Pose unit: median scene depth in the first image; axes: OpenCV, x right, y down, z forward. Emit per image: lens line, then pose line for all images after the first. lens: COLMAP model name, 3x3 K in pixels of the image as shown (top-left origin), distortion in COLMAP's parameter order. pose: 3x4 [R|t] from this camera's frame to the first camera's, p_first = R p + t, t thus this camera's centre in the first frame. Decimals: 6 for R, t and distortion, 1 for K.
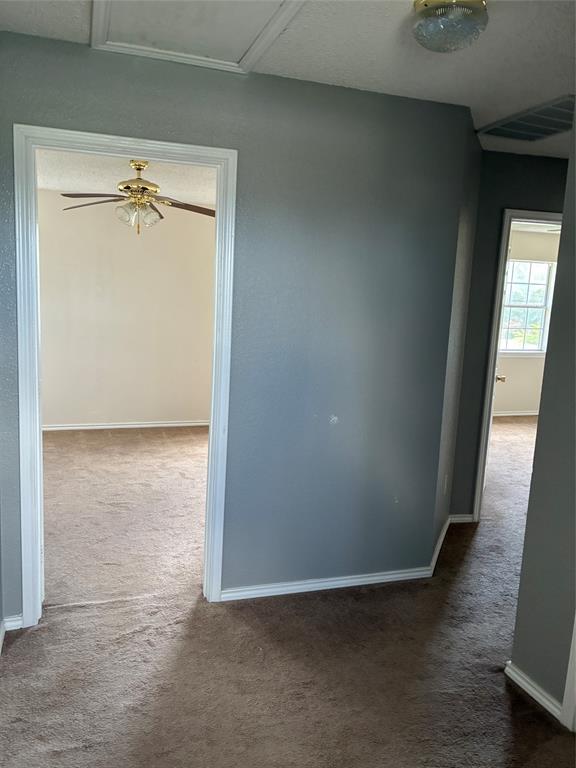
lens RADIAL K [[586.5, 0, 281.5], [0, 586.5, 383.8], [0, 0, 1]] dist [0.027724, -0.007375]
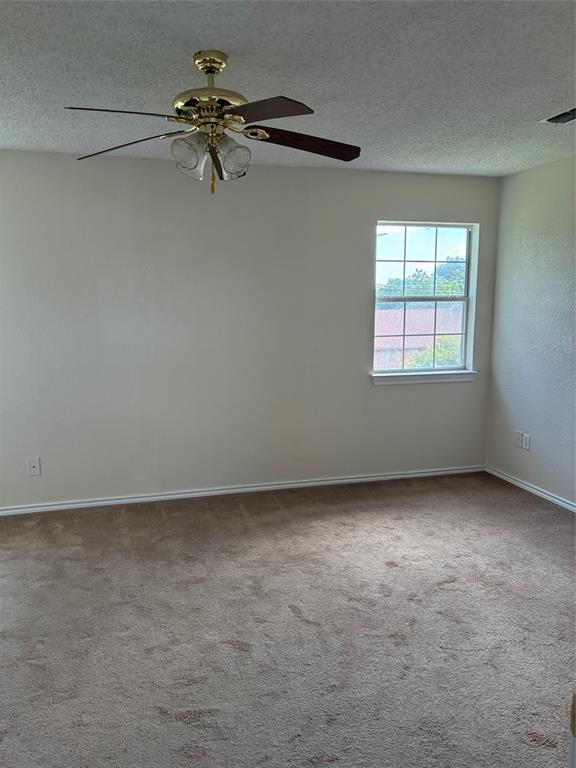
lens RADIAL K [[586.5, 0, 281.5], [0, 586.5, 383.8], [0, 0, 1]] dist [0.027724, -0.007375]
pose [[0.997336, -0.037954, -0.062291, -0.131413], [0.037132, 0.999208, -0.014295, -0.057019], [0.062785, 0.011944, 0.997956, 0.397886]]
